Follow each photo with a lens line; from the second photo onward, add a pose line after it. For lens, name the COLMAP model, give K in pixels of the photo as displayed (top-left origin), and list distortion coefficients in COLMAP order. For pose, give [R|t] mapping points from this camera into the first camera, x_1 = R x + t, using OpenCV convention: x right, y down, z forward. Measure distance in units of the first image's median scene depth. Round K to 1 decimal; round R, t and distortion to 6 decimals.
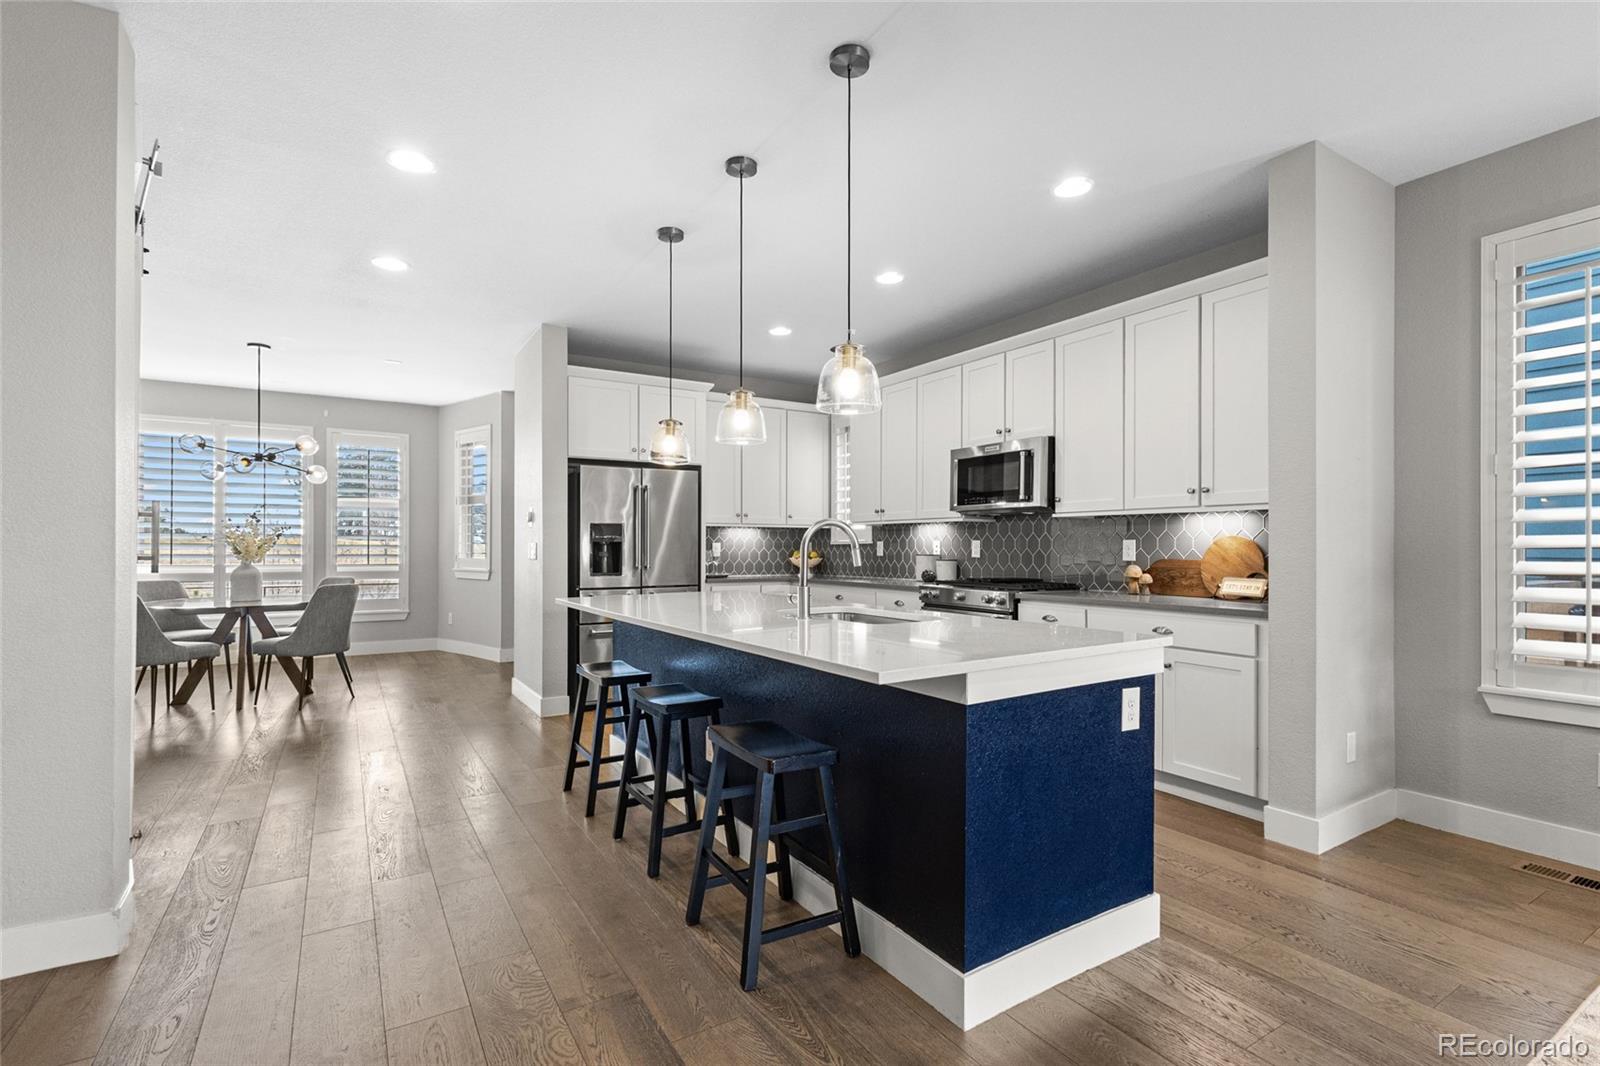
lens RADIAL K [[740.4, 0, 797.7], [0, 740.4, 544.4], [0, 0, 1]] dist [0.001938, 0.000656]
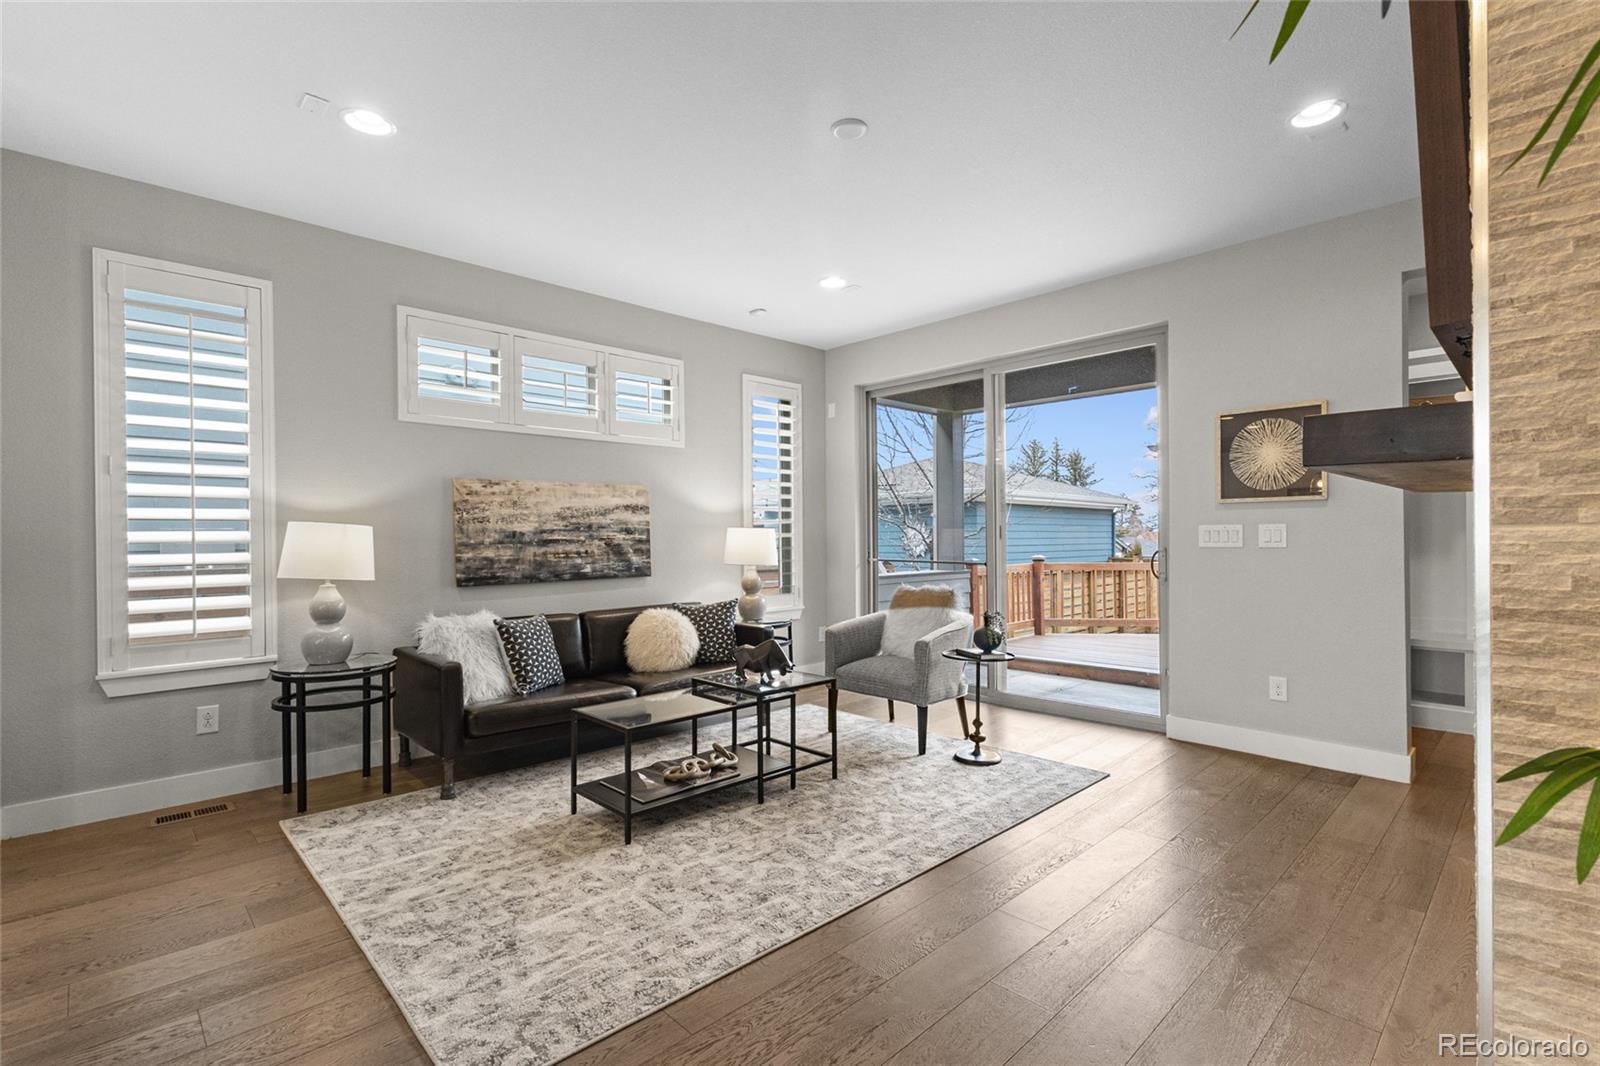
lens RADIAL K [[740.4, 0, 797.8], [0, 740.4, 531.4], [0, 0, 1]] dist [0.001938, 0.000656]
pose [[-0.205289, 0.004933, 0.978689, -0.315514], [0.005001, 0.999980, -0.003992, -0.002548], [-0.978689, 0.004075, -0.205310, 0.247451]]
